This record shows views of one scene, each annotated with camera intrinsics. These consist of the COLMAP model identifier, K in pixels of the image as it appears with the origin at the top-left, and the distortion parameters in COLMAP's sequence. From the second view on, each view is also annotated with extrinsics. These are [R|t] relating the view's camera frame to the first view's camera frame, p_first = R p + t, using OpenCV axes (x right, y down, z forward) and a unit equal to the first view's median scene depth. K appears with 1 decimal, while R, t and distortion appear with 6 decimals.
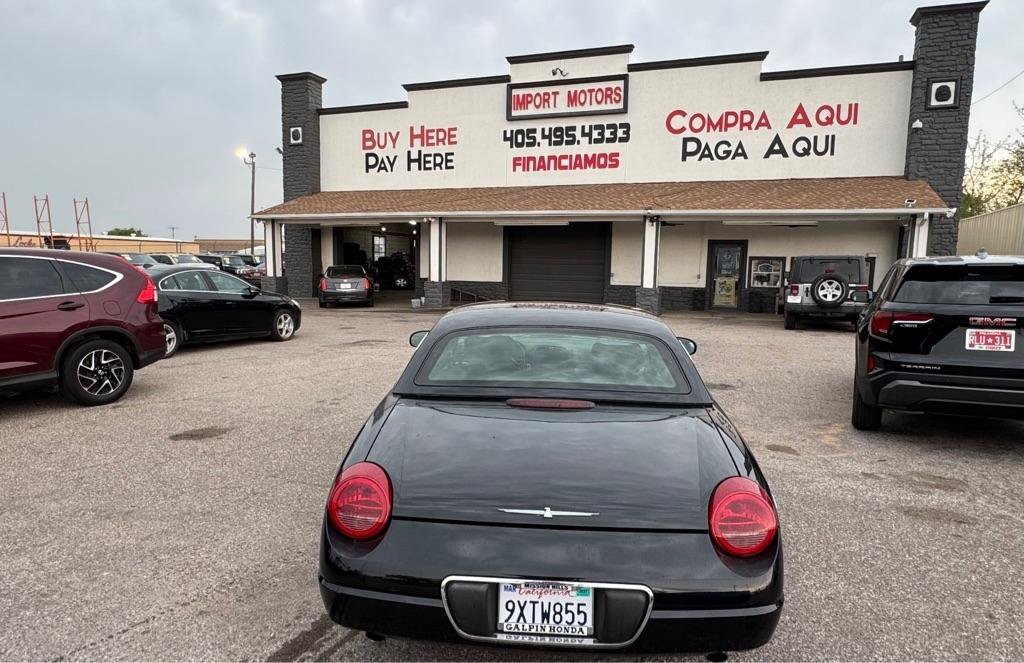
lens RADIAL K [[665.3, 0, 510.9], [0, 665.3, 339.6], [0, 0, 1]] dist [-0.002806, 0.000687]
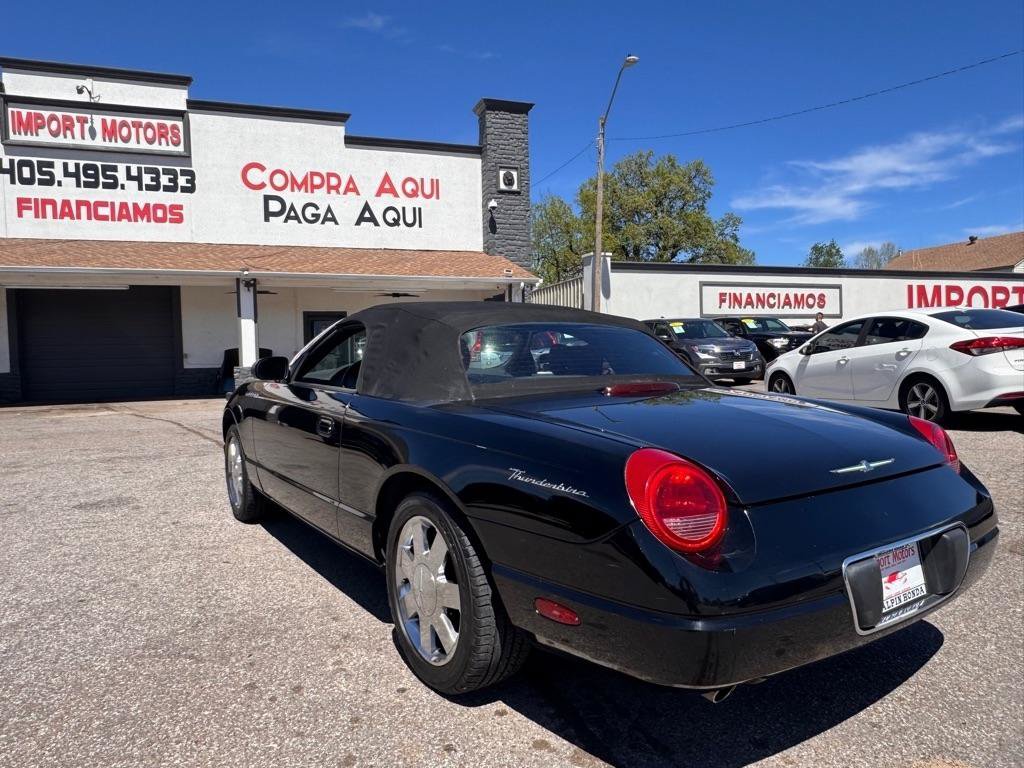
lens RADIAL K [[675.4, 0, 508.3], [0, 675.4, 381.3], [0, 0, 1]] dist [-0.004018, 0.003118]
pose [[0.765612, -0.058613, 0.640627, -0.069799], [0.107884, 0.993436, -0.038039, 0.004573], [-0.634193, 0.098236, 0.766909, 0.140568]]
